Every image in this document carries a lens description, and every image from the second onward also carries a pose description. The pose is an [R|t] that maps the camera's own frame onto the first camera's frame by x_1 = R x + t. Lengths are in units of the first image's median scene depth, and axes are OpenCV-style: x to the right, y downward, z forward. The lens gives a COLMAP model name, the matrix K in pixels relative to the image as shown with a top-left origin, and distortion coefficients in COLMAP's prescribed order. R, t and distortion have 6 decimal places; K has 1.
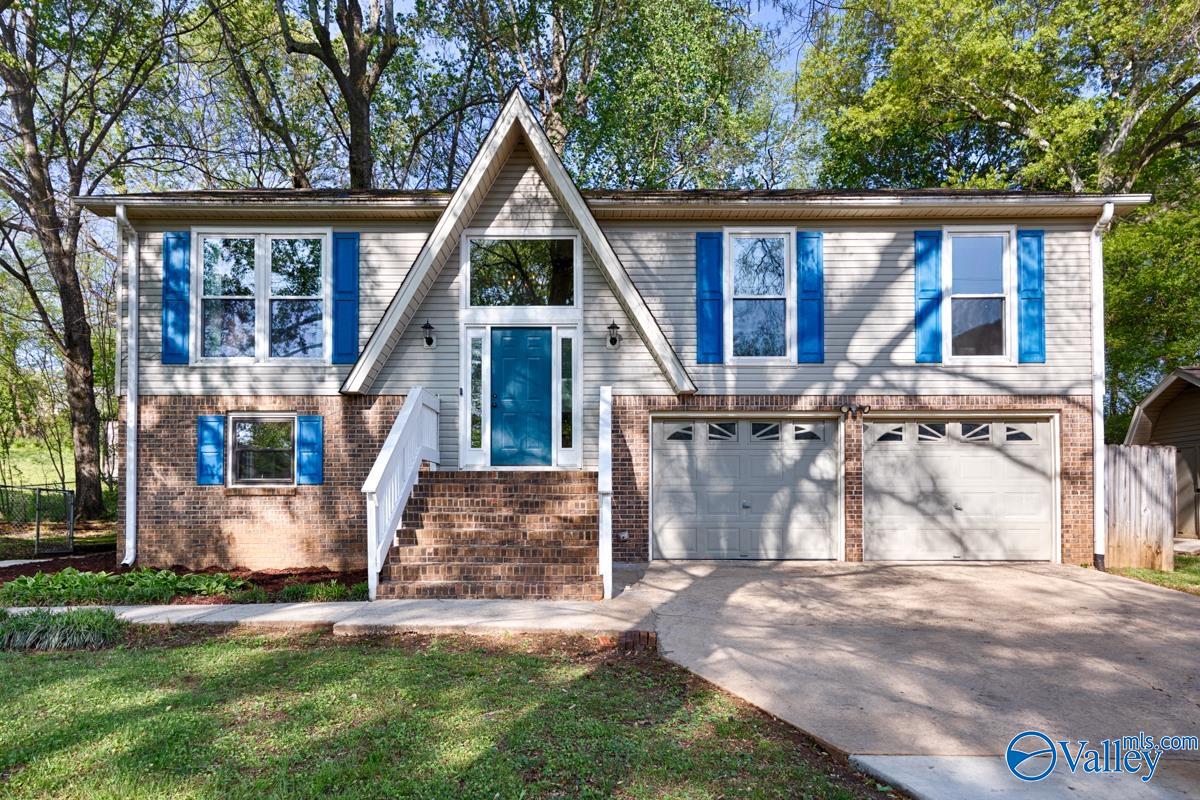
lens RADIAL K [[759.3, 0, 603.8], [0, 759.3, 421.5], [0, 0, 1]] dist [0.035009, -0.001112]
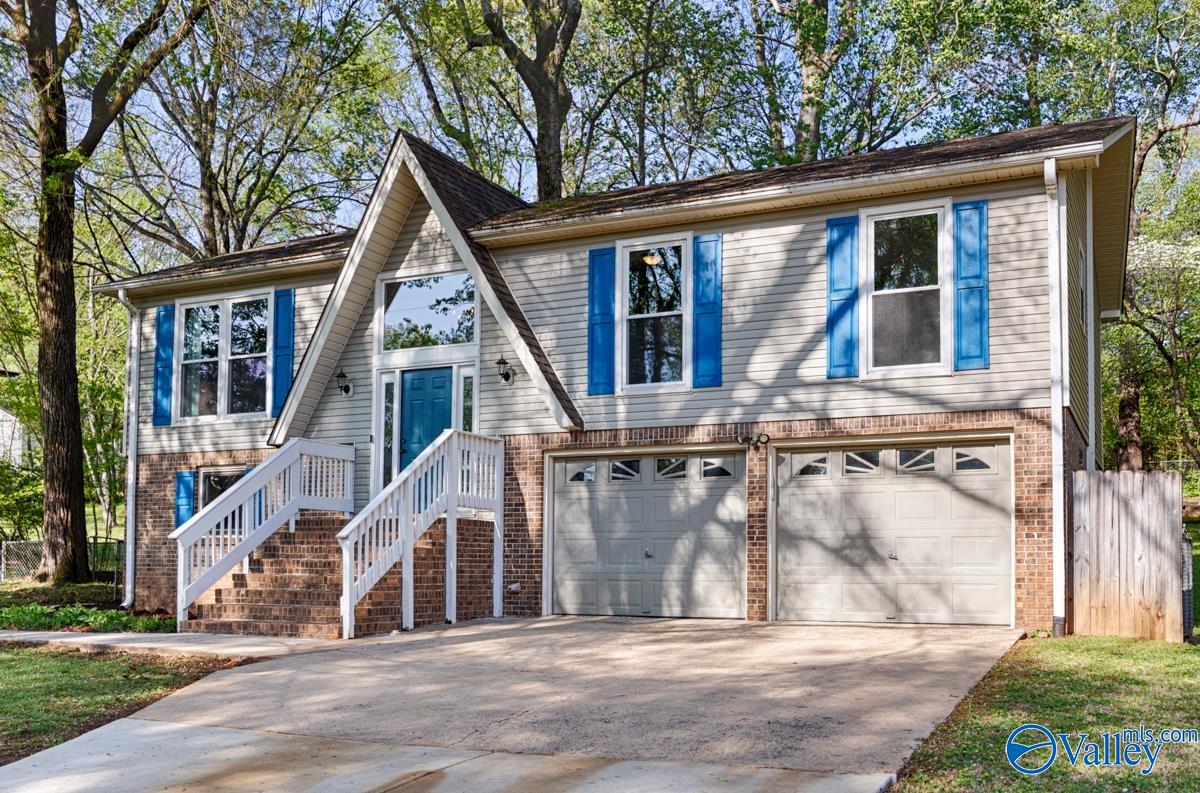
lens RADIAL K [[1065.6, 0, 599.8], [0, 1065.6, 401.2], [0, 0, 1]] dist [0.005948, 0.005898]
pose [[0.913009, -0.059164, -0.403627, 0.642612], [0.039503, 0.997600, -0.056872, 0.002803], [0.406023, 0.035980, 0.913154, -0.144523]]
